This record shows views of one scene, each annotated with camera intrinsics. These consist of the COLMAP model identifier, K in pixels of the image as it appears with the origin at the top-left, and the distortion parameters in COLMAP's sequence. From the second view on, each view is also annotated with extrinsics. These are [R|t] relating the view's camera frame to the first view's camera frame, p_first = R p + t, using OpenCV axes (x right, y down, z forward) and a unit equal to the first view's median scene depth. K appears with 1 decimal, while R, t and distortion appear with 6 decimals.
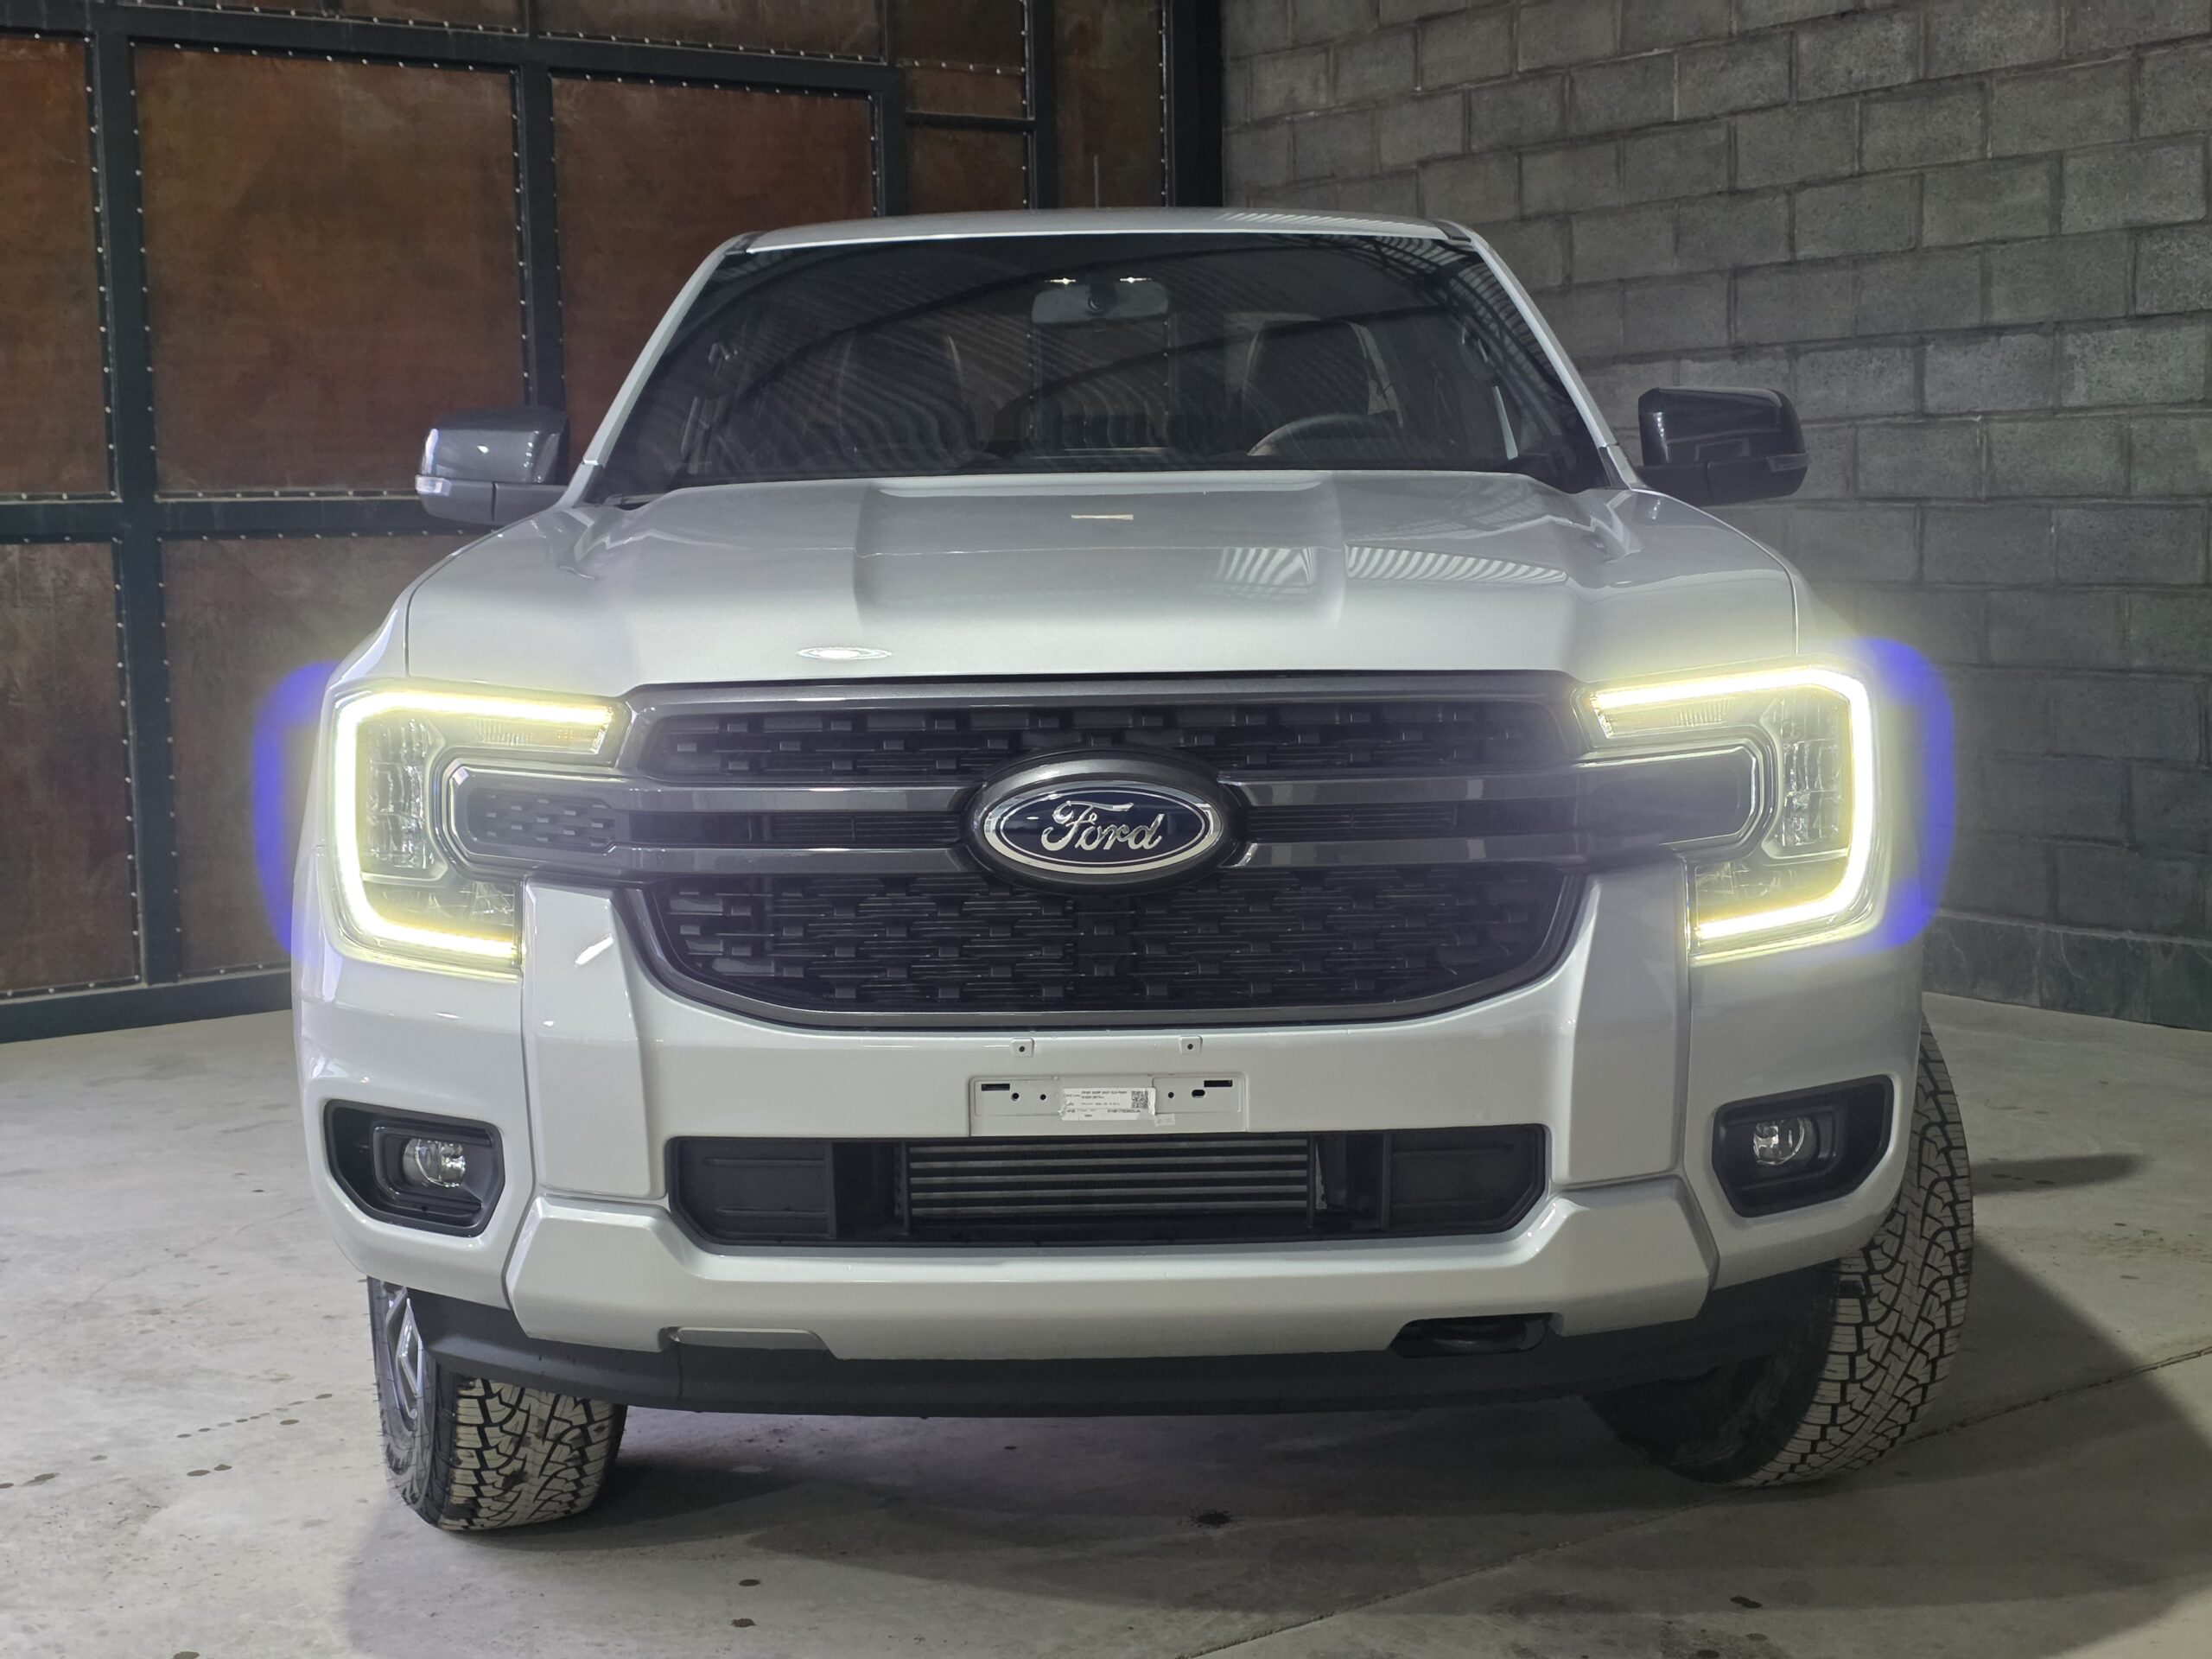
lens RADIAL K [[2913.8, 0, 1105.5], [0, 2913.8, 829.7], [0, 0, 1]] dist [0.014290, -0.040054]
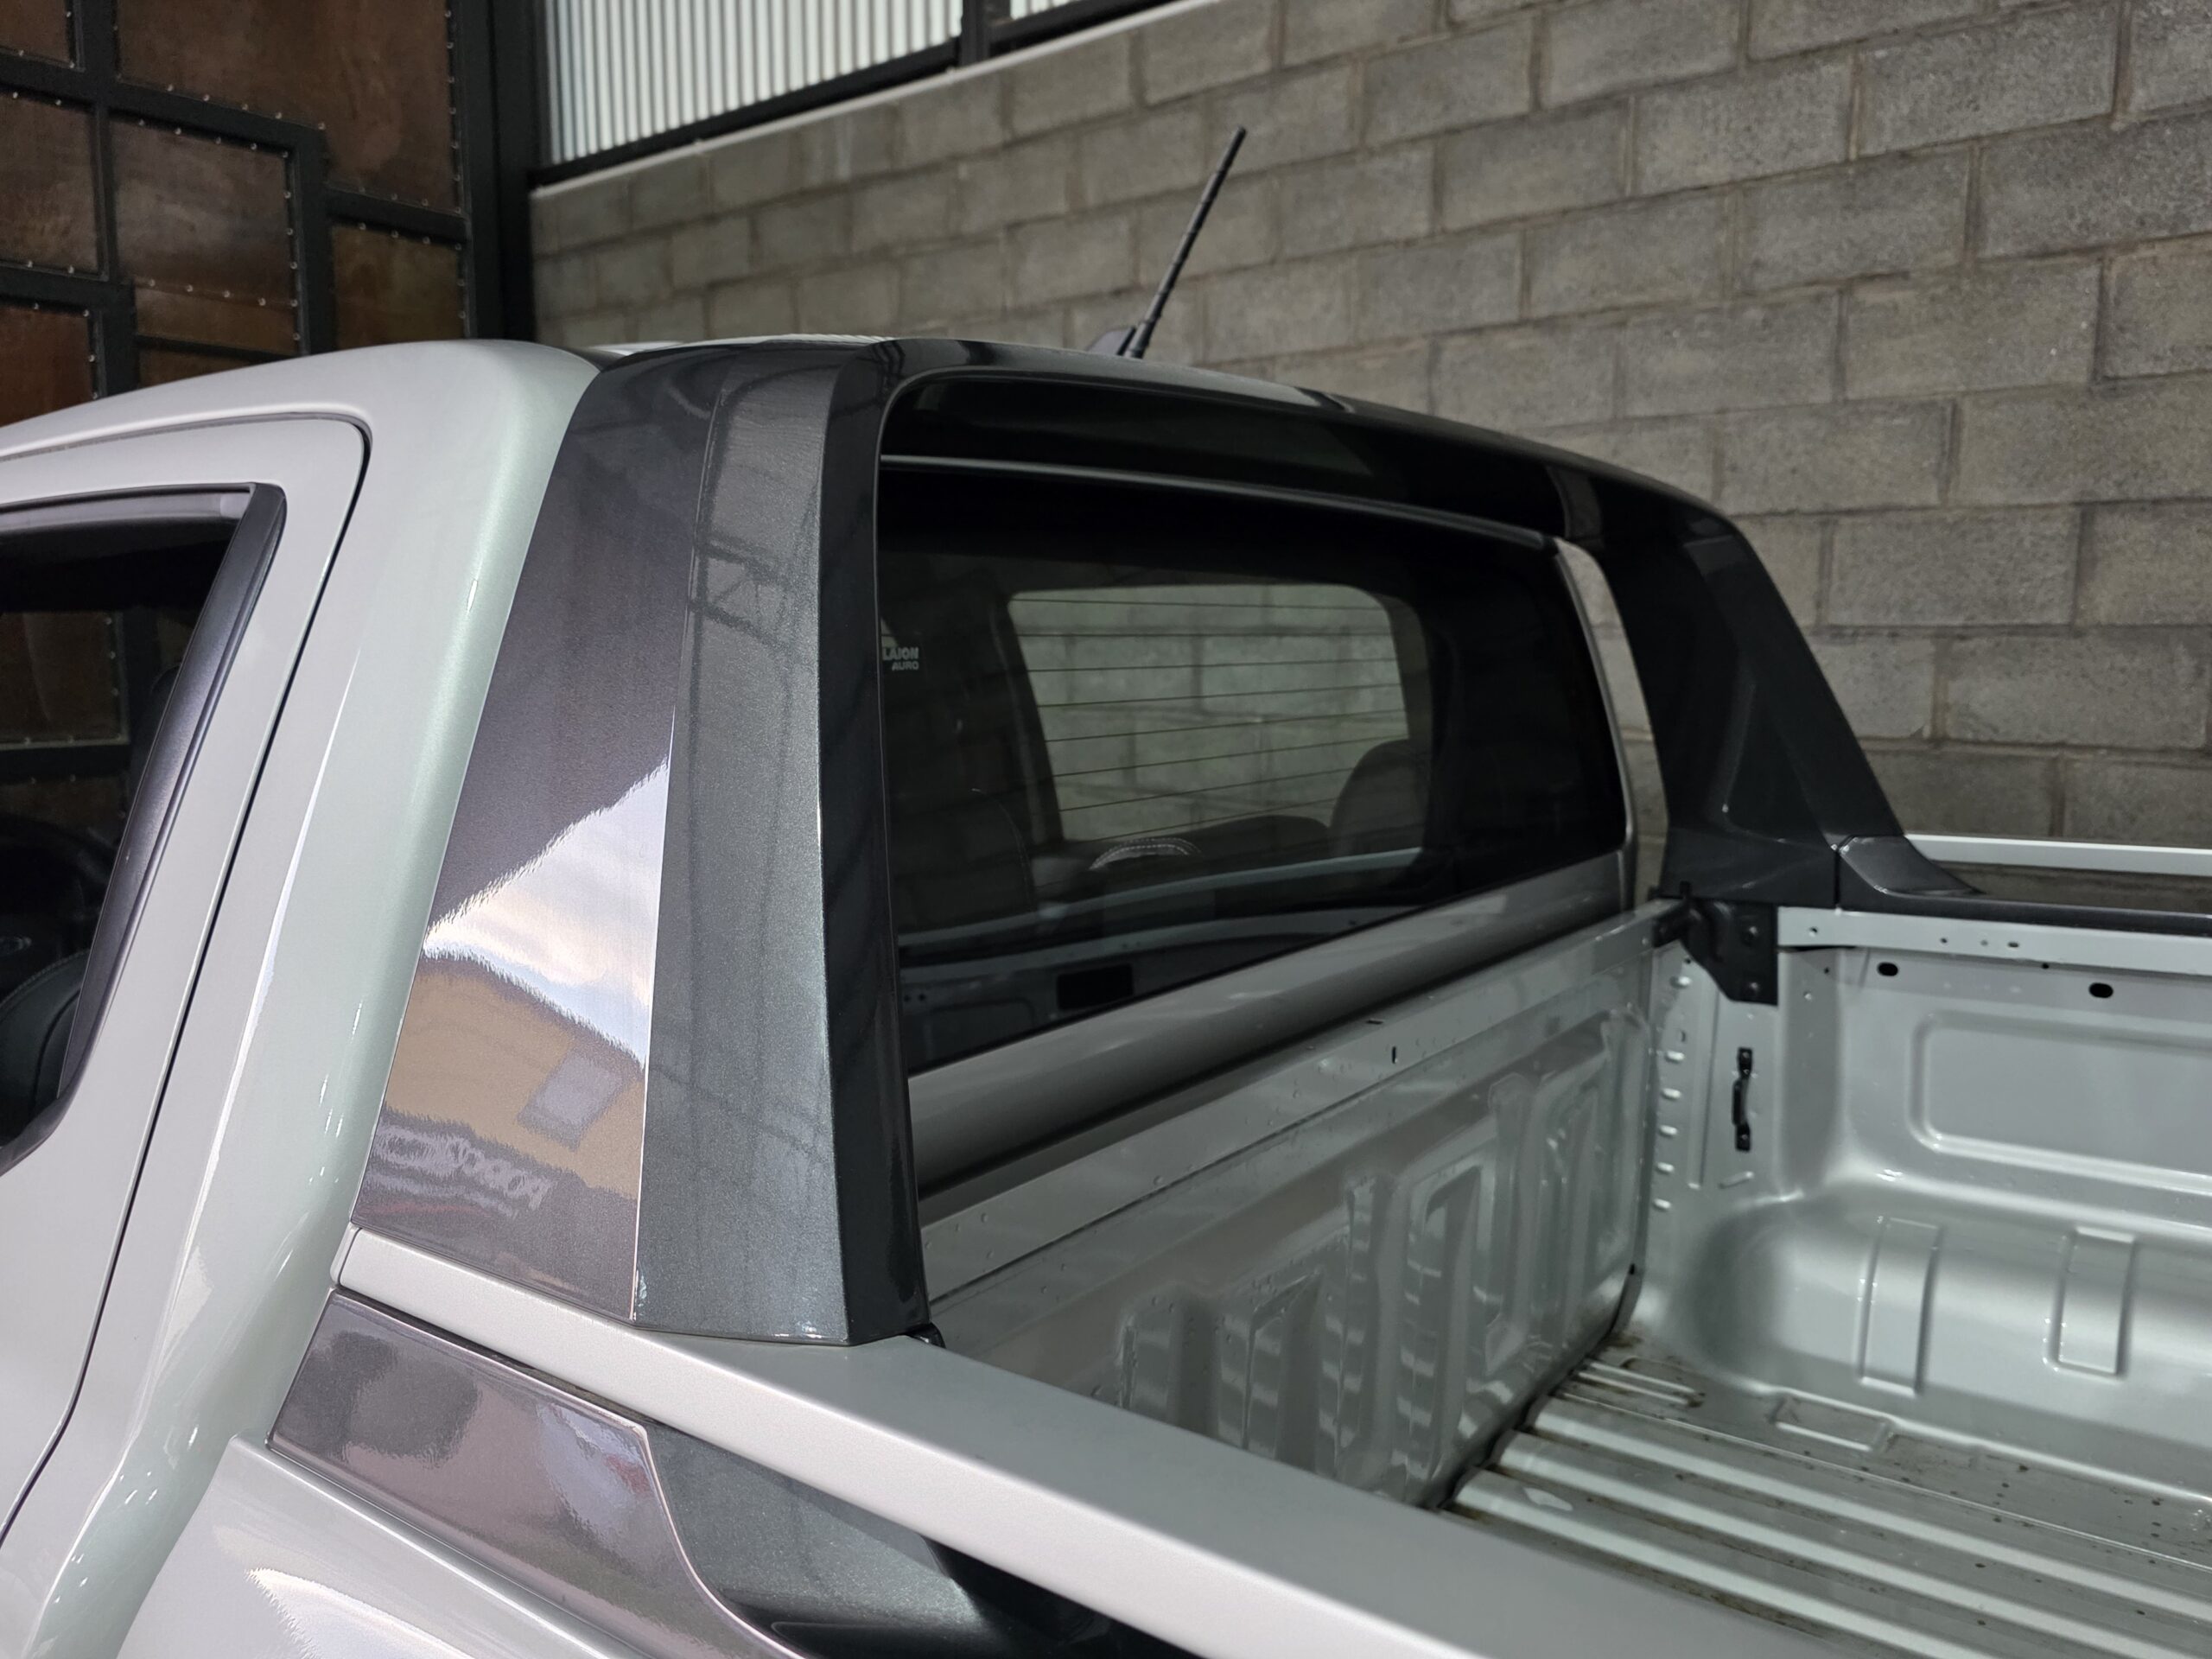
lens RADIAL K [[1524.9, 0, 1134.3], [0, 1524.9, 815.0], [0, 0, 1]] dist [0.031386, -0.035822]
pose [[0.957249, -0.009920, 0.289094, 0.104357], [0.007565, 0.999928, 0.009262, -0.105129], [-0.289165, -0.006679, 0.957256, 0.487315]]
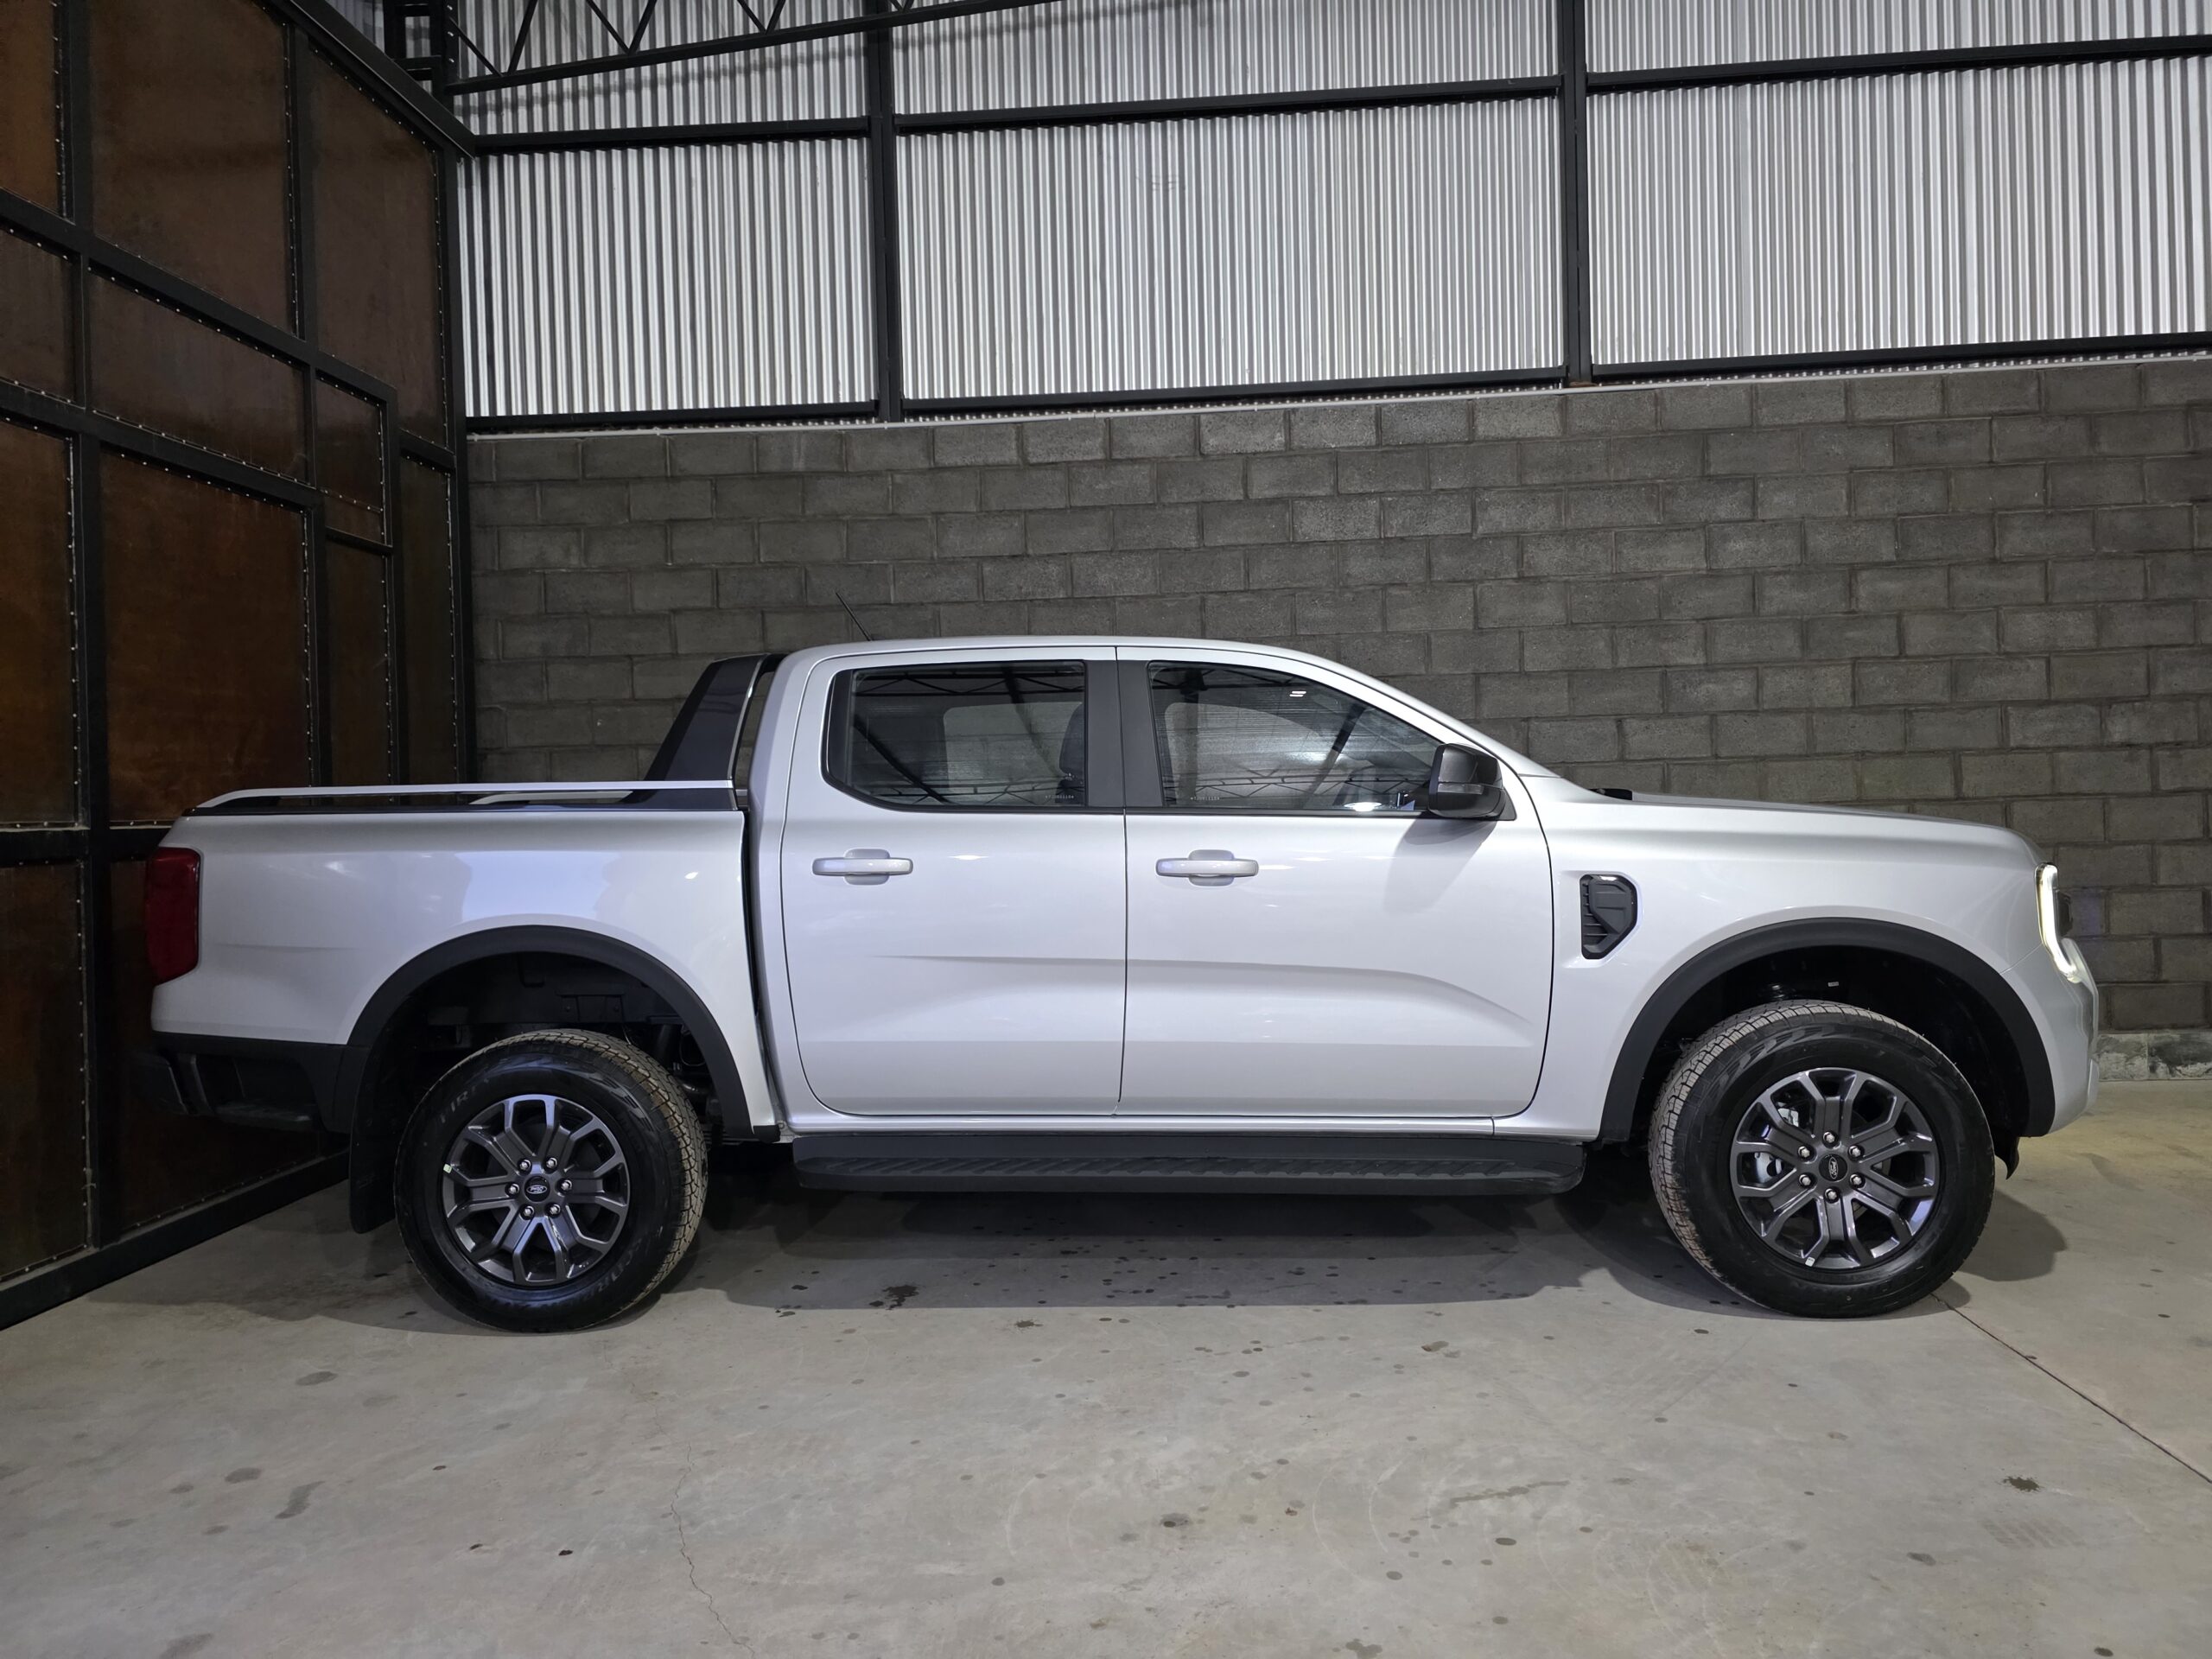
lens RADIAL K [[1449.3, 0, 1100.6], [0, 1449.3, 812.0], [0, 0, 1]] dist [0.074836, -0.063192]
pose [[0.639547, -0.002454, 0.768748, -0.387691], [0.096948, 0.992269, -0.077487, -0.044654], [-0.762615, 0.124085, 0.634840, 0.387582]]
